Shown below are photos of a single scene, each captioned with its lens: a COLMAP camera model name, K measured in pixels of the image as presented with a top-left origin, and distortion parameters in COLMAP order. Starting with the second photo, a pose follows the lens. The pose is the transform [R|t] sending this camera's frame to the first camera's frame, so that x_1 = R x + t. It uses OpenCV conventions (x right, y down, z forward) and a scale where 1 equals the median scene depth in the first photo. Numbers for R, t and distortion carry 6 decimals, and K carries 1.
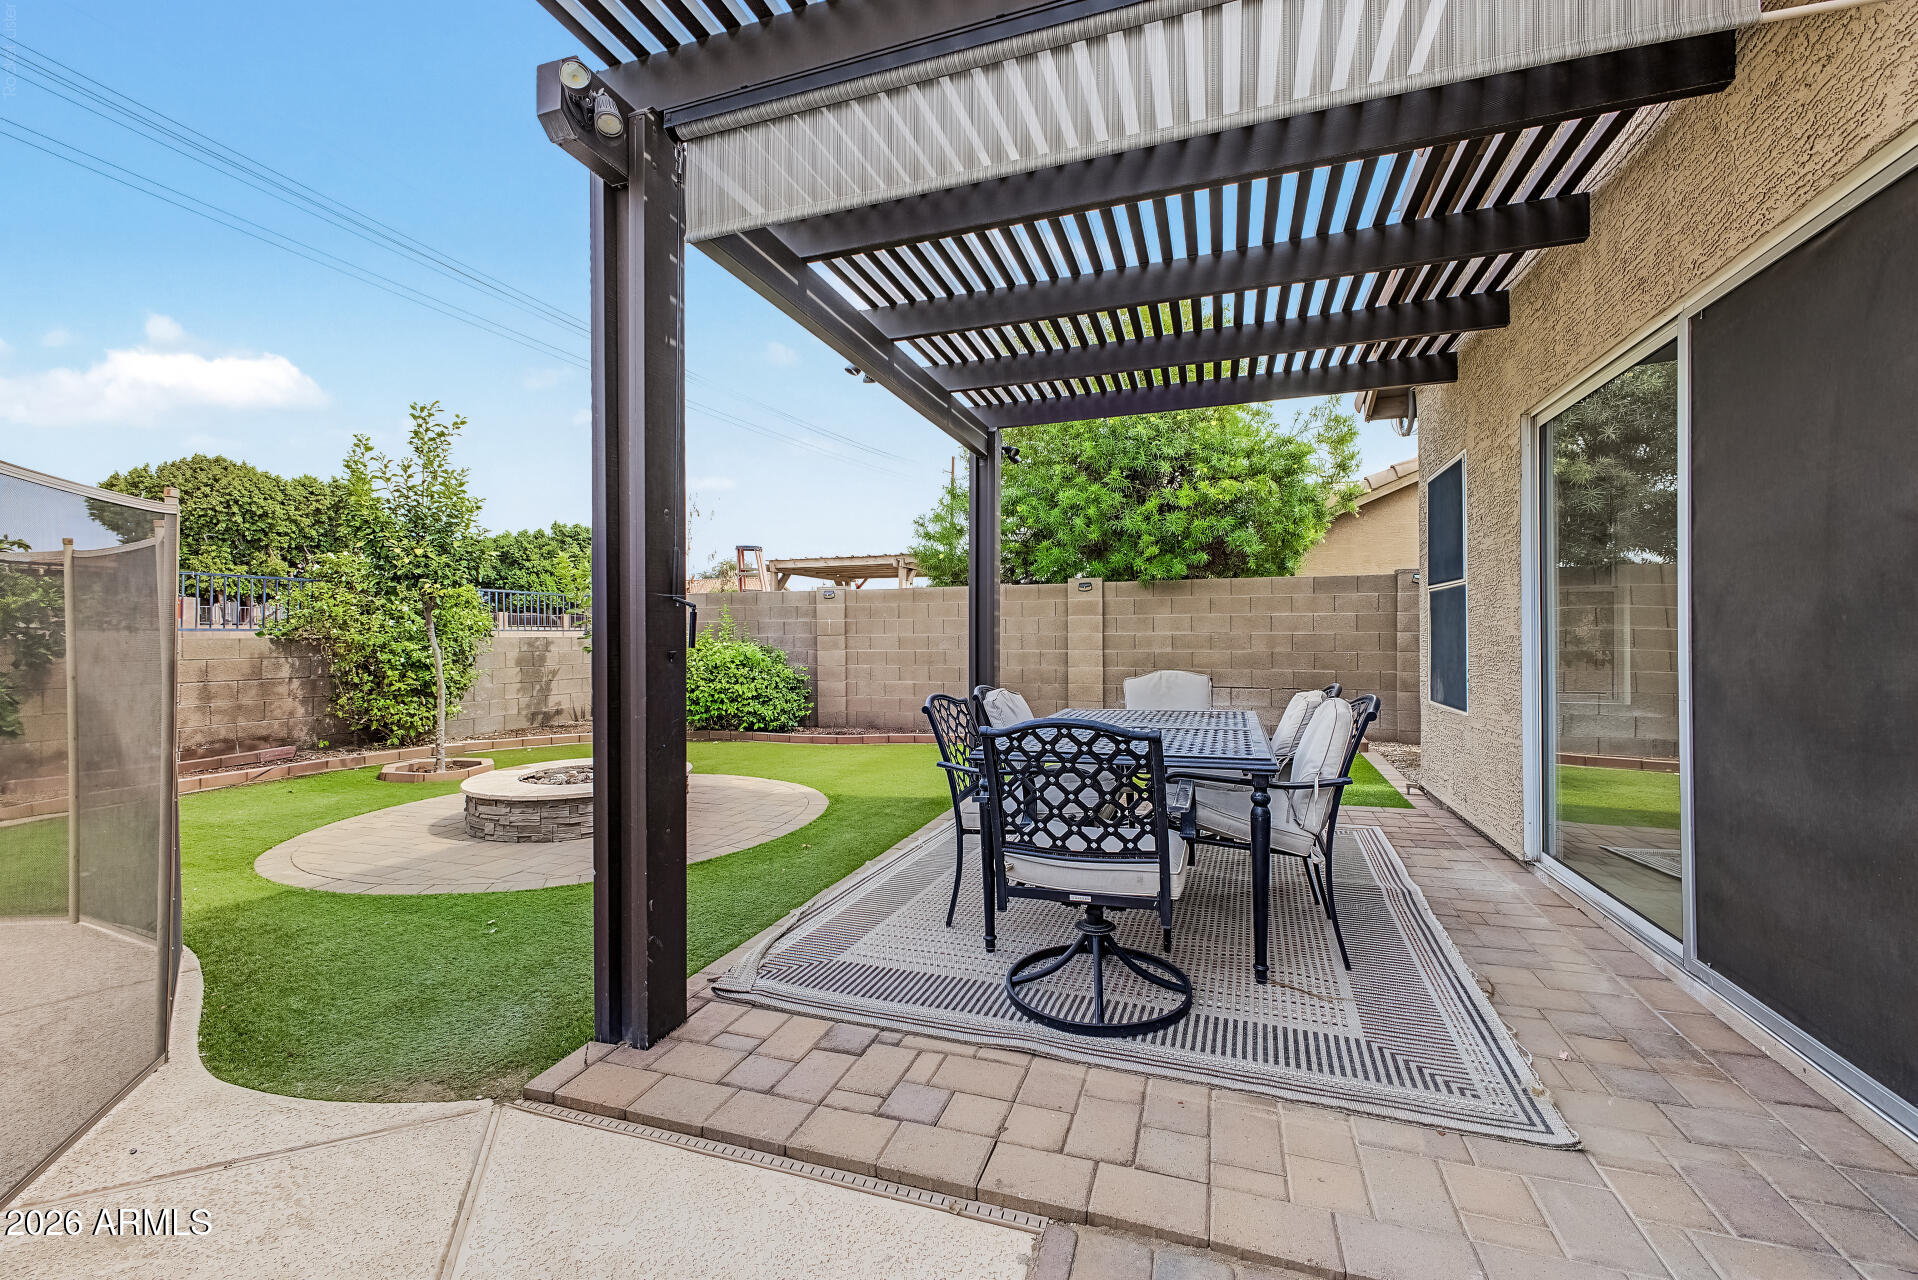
lens RADIAL K [[761.0, 0, 966.4], [0, 761.0, 637.7], [0, 0, 1]] dist [0.014146, -0.003729]
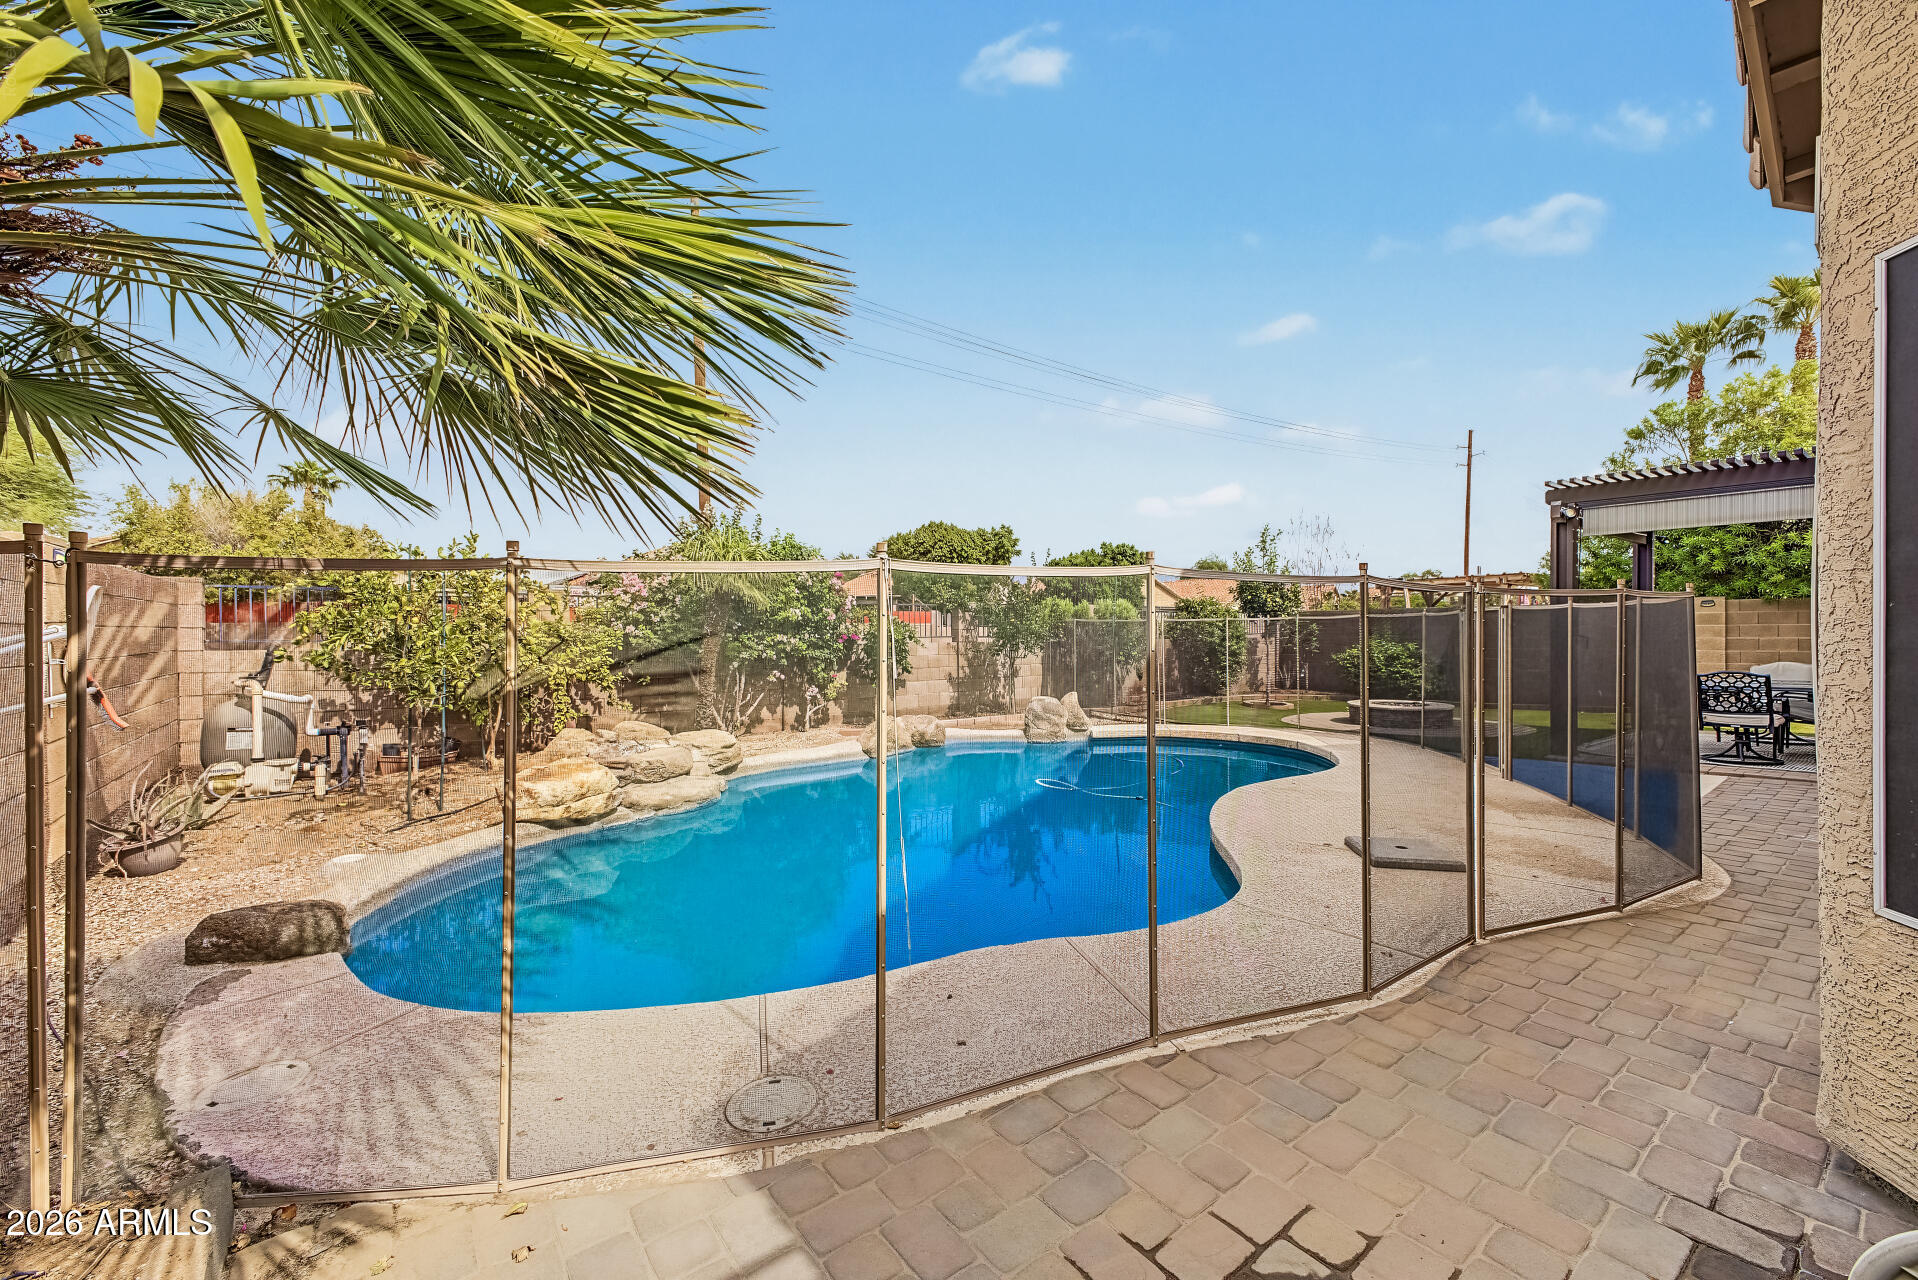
lens RADIAL K [[761.0, 0, 963.1], [0, 761.0, 635.4], [0, 0, 1]] dist [0.014146, -0.003729]
pose [[0.833764, 0.000232, -0.552121, -0.211052], [0.002279, 0.999990, 0.003862, -0.018560], [0.552117, -0.004478, 0.833755, -0.954118]]
